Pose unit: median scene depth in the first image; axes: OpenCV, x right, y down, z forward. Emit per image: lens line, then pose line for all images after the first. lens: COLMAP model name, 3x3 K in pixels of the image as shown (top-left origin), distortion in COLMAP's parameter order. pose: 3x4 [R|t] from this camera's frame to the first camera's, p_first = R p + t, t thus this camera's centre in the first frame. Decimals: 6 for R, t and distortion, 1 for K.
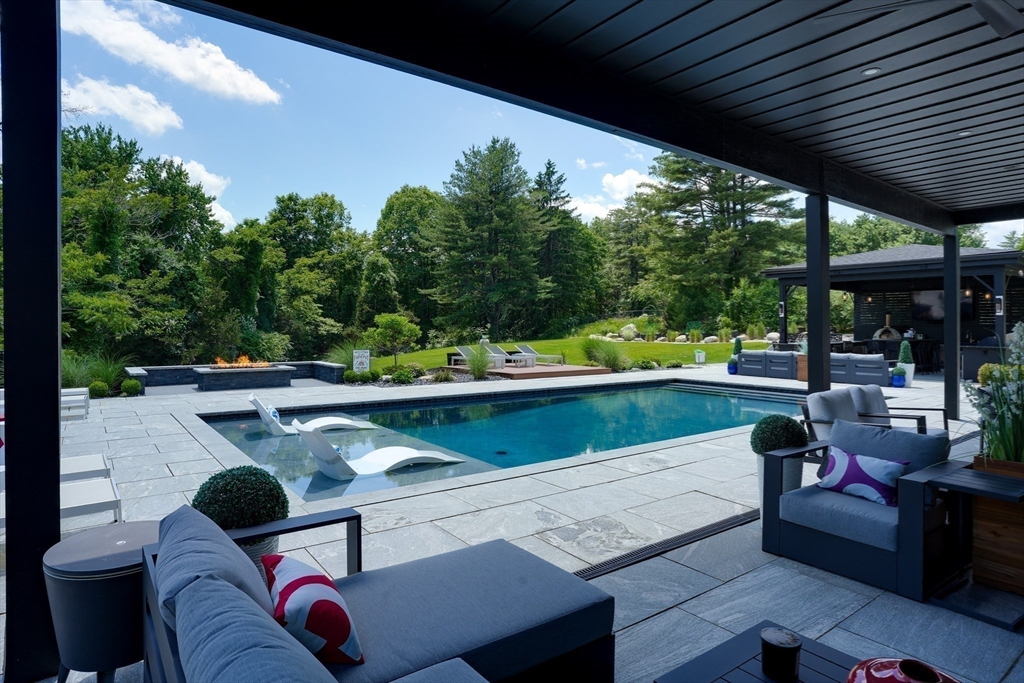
lens RADIAL K [[575.0, 0, 506.1], [0, 575.0, 342.9], [0, 0, 1]] dist [-0.028352, 0.002555]
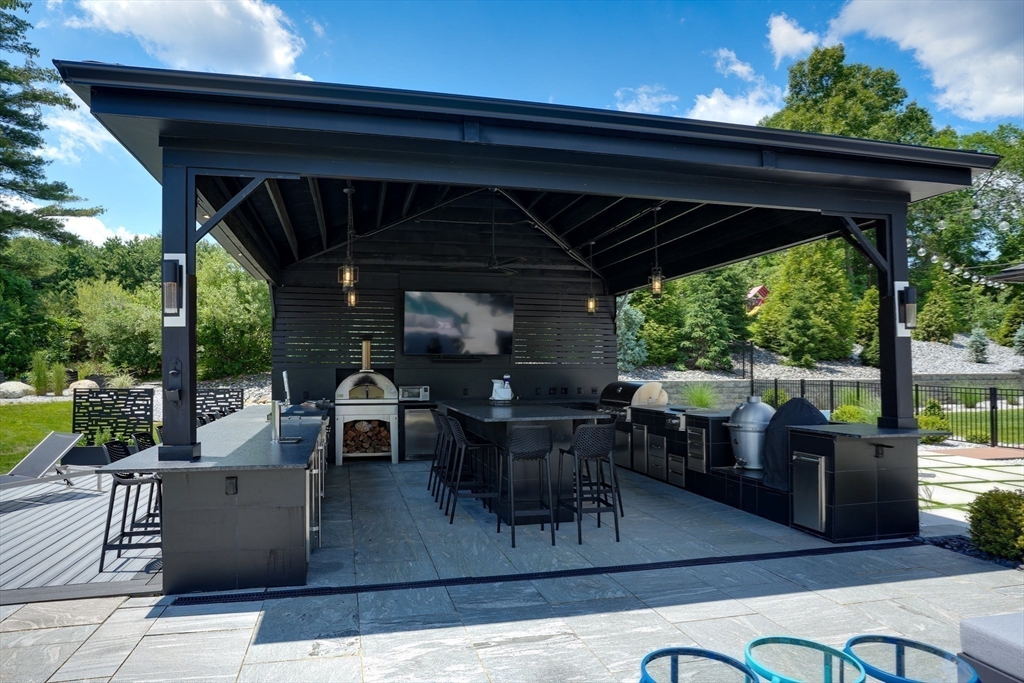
lens RADIAL K [[575.0, 0, 506.1], [0, 575.0, 342.9], [0, 0, 1]] dist [-0.028352, 0.002555]
pose [[0.372324, 0.034884, 0.927447, 0.101293], [0.031303, 0.998253, -0.050114, -0.008013], [-0.927575, 0.047691, 0.370582, 0.244681]]
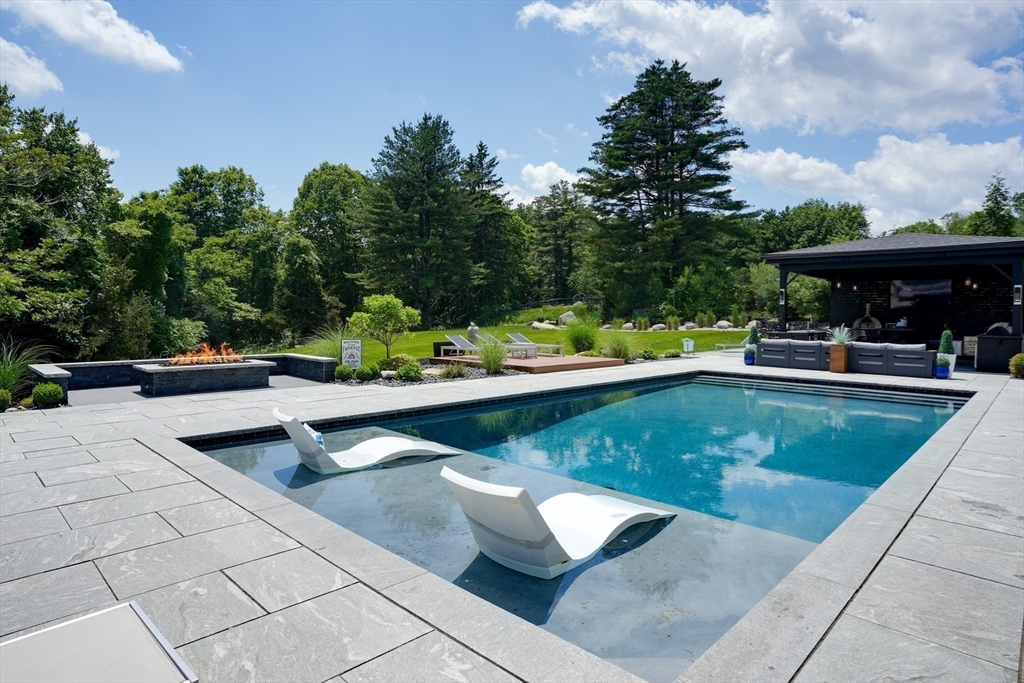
lens RADIAL K [[568.9, 0, 512.5], [0, 568.9, 353.6], [0, 0, 1]] dist [-0.025427, 0.000366]
pose [[0.987162, -0.004780, 0.159652, -0.035445], [-0.001834, 0.999147, 0.041255, -0.000385], [-0.159713, -0.041018, 0.986311, 0.038646]]
